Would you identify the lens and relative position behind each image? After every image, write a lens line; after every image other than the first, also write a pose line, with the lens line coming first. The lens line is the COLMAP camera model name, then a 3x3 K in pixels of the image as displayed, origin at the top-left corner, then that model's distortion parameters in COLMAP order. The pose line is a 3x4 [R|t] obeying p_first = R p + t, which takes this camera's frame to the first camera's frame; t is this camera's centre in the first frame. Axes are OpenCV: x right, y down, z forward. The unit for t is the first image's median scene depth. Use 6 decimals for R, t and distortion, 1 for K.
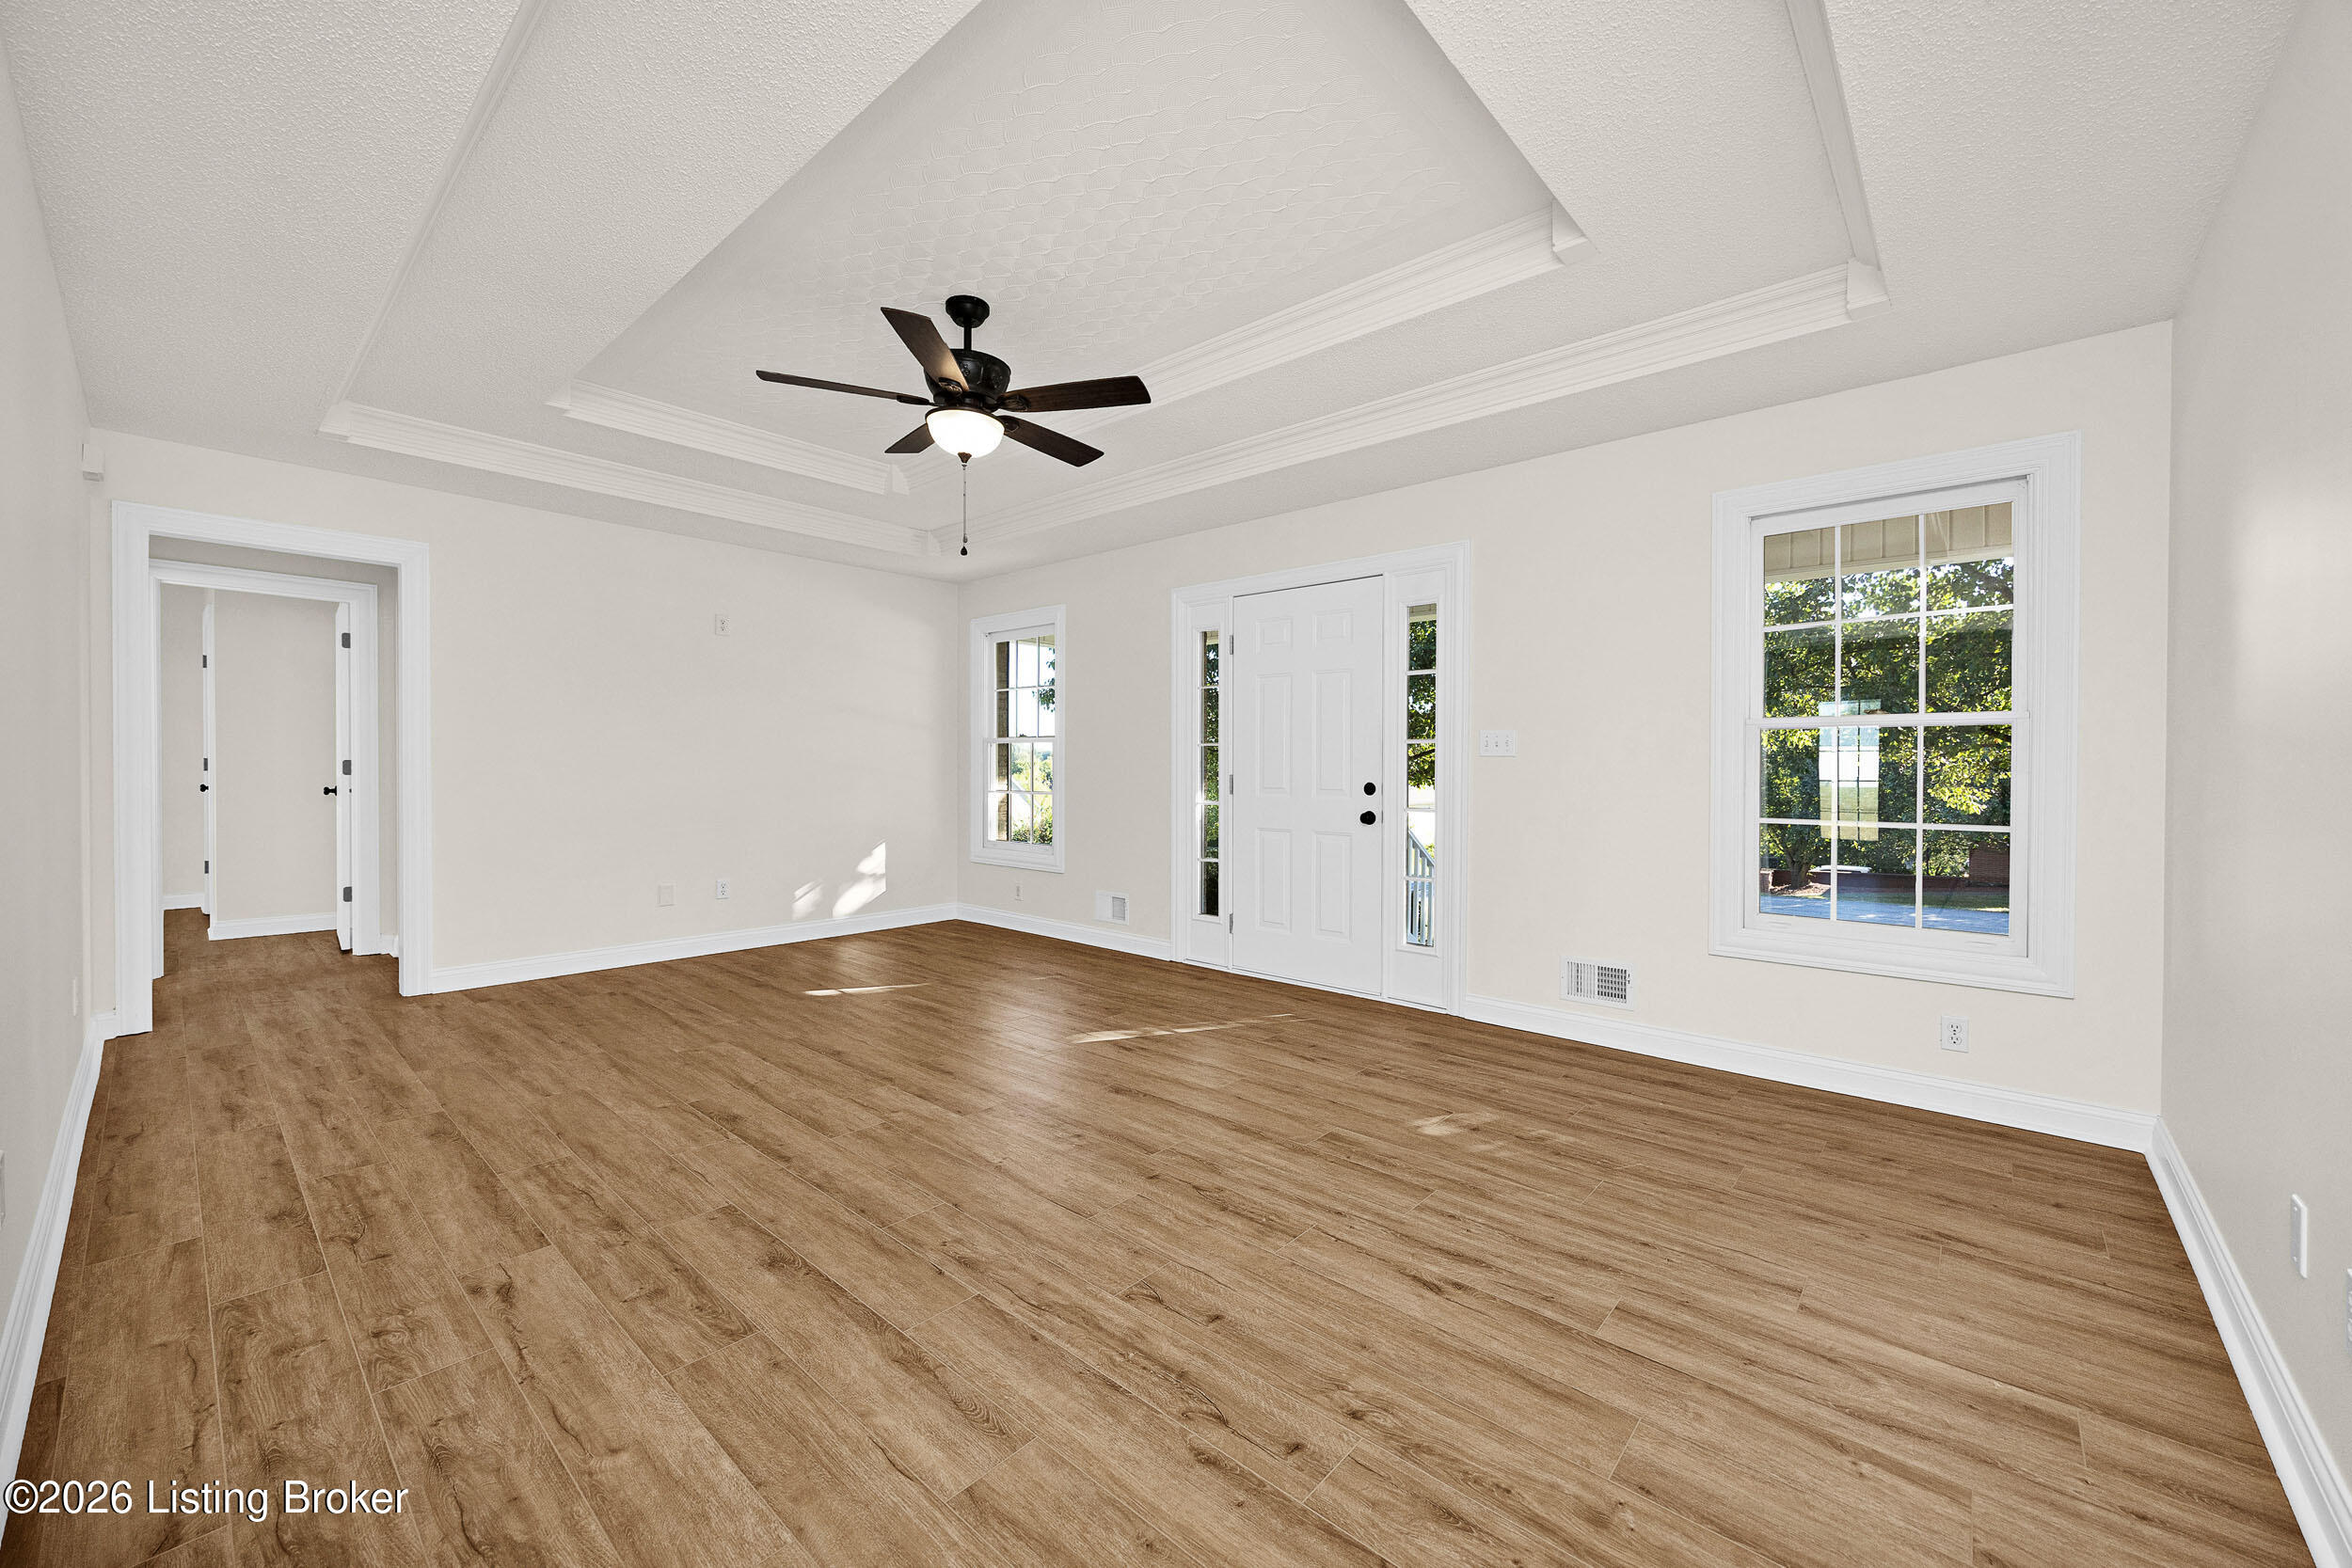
lens RADIAL K [[911.1, 0, 1172.3], [0, 911.1, 777.0], [0, 0, 1]] dist [-0.002941, -0.000209]
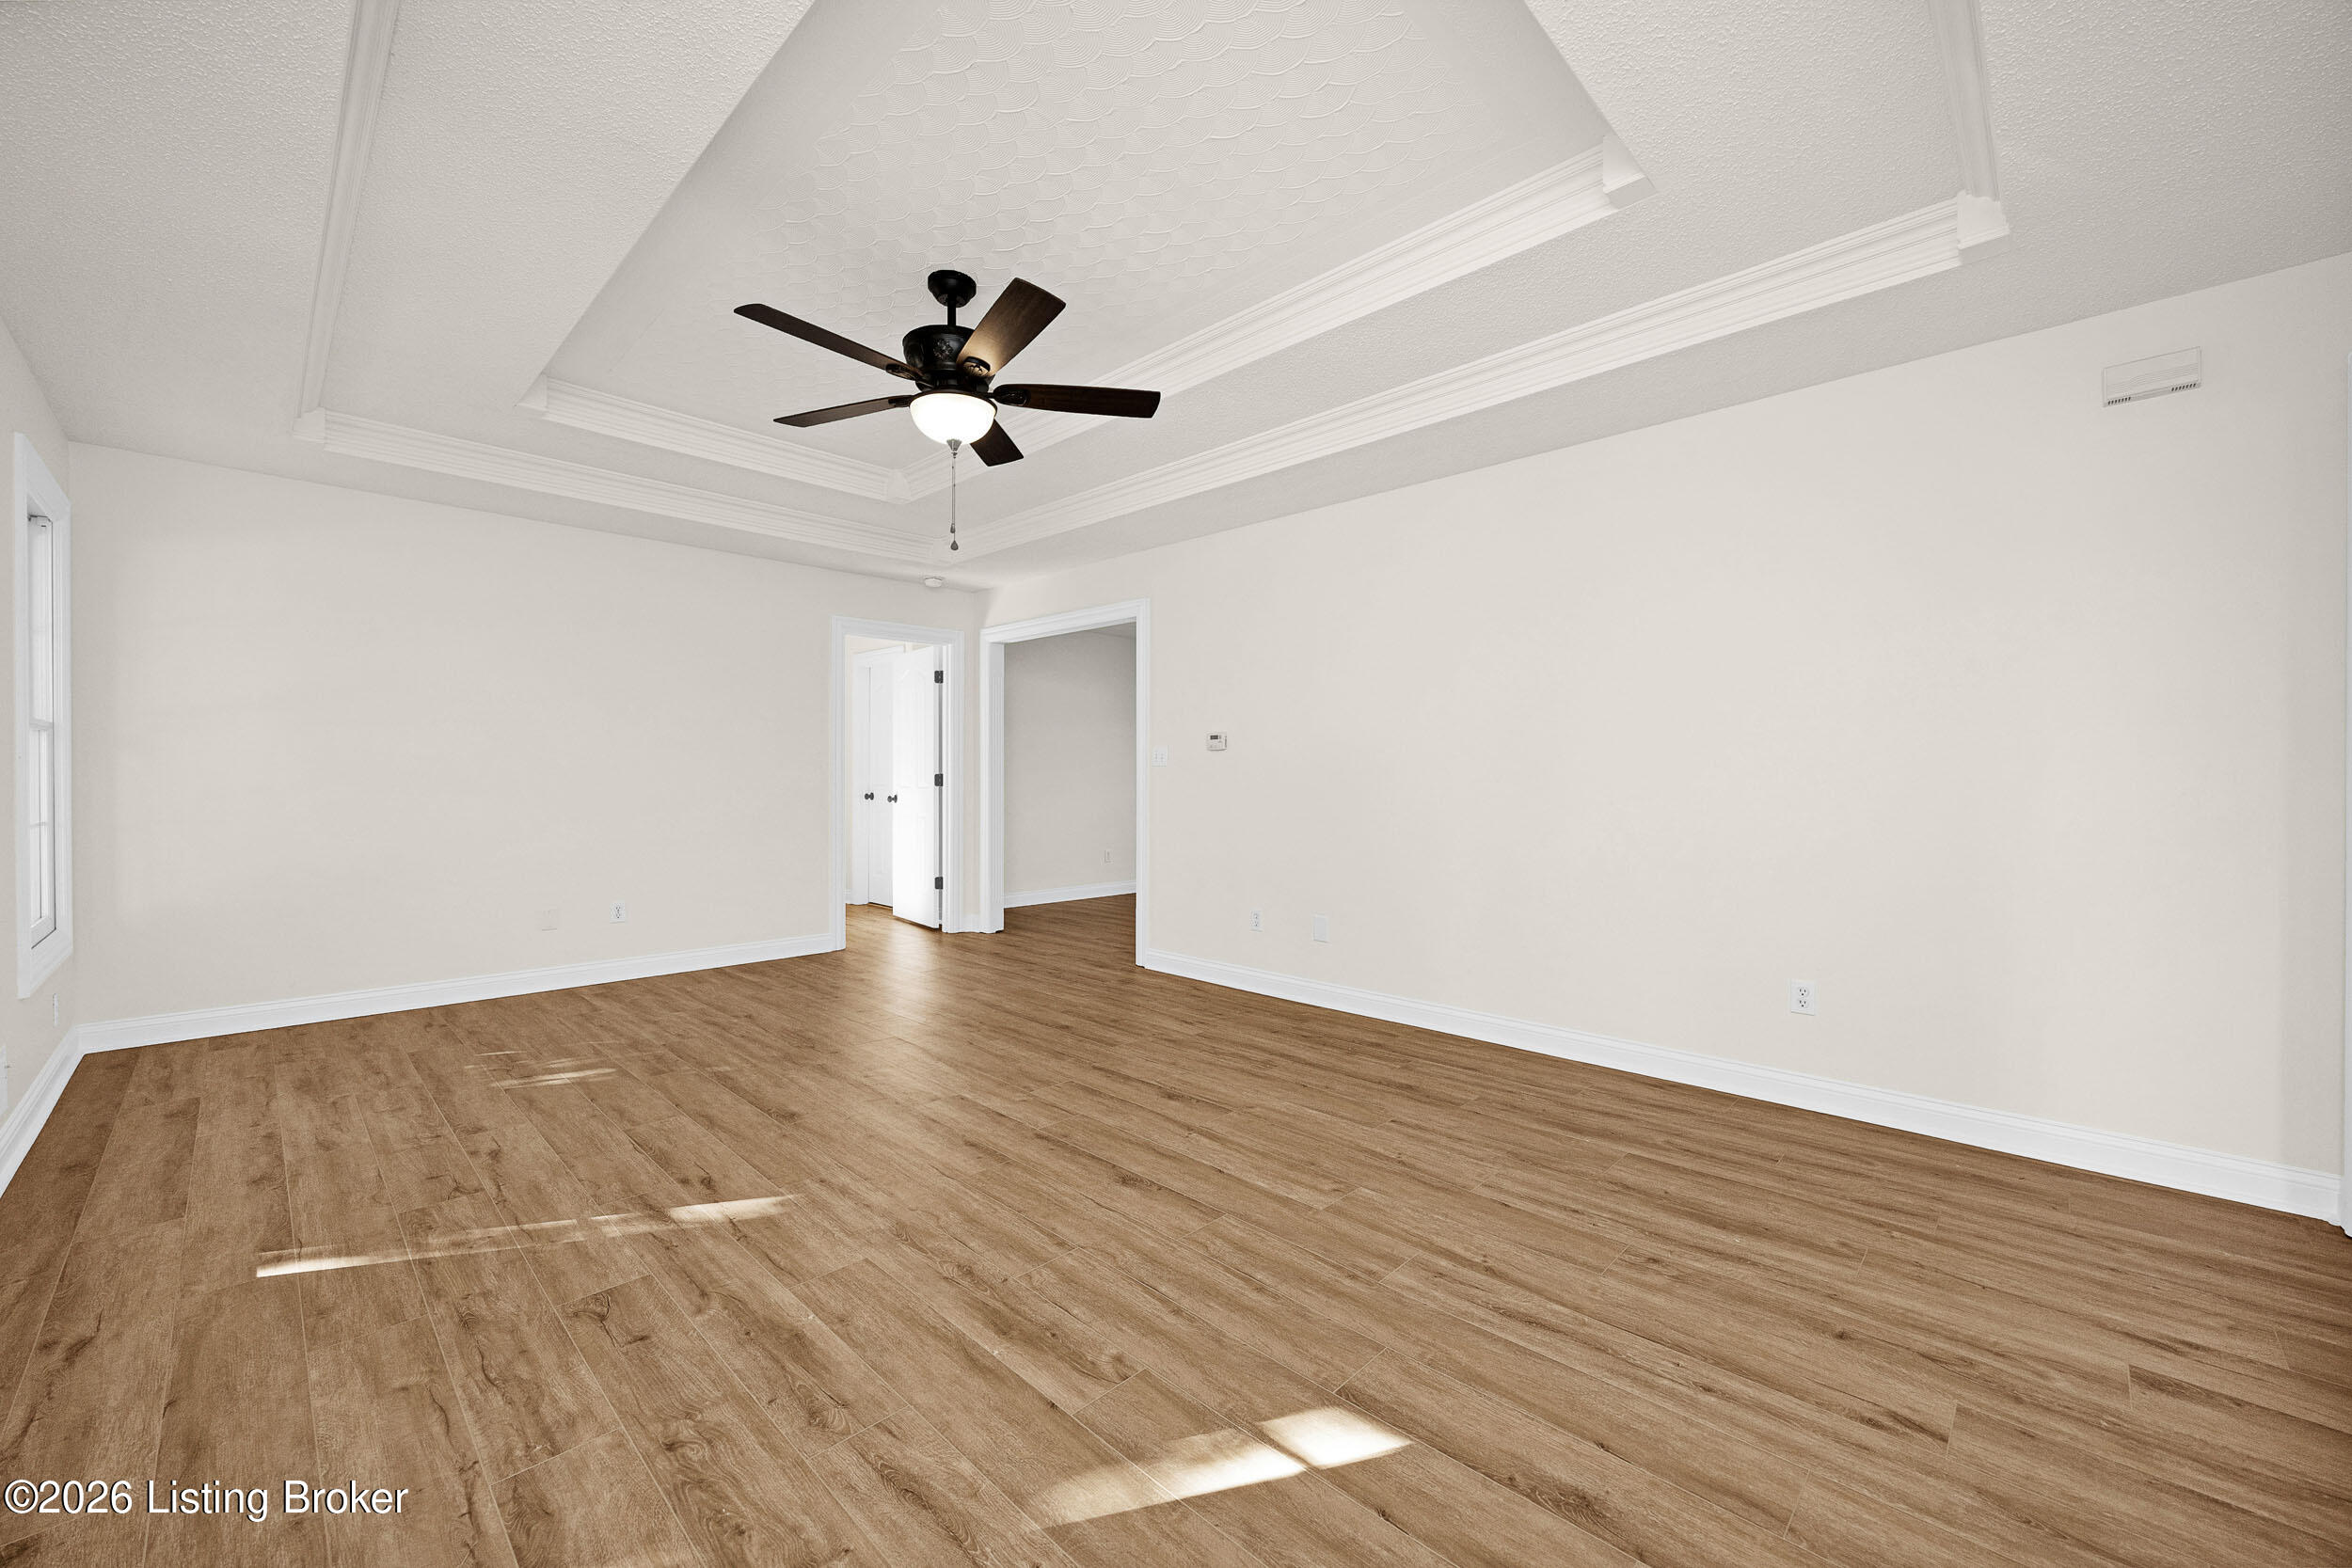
lens RADIAL K [[911.1, 0, 1175.5], [0, 911.1, 780.2], [0, 0, 1]] dist [-0.002941, -0.000209]
pose [[-0.999165, -0.007584, 0.040141, -0.545169], [-0.006833, 0.999800, 0.018820, -0.020759], [-0.040276, 0.018530, -0.999017, 2.137287]]
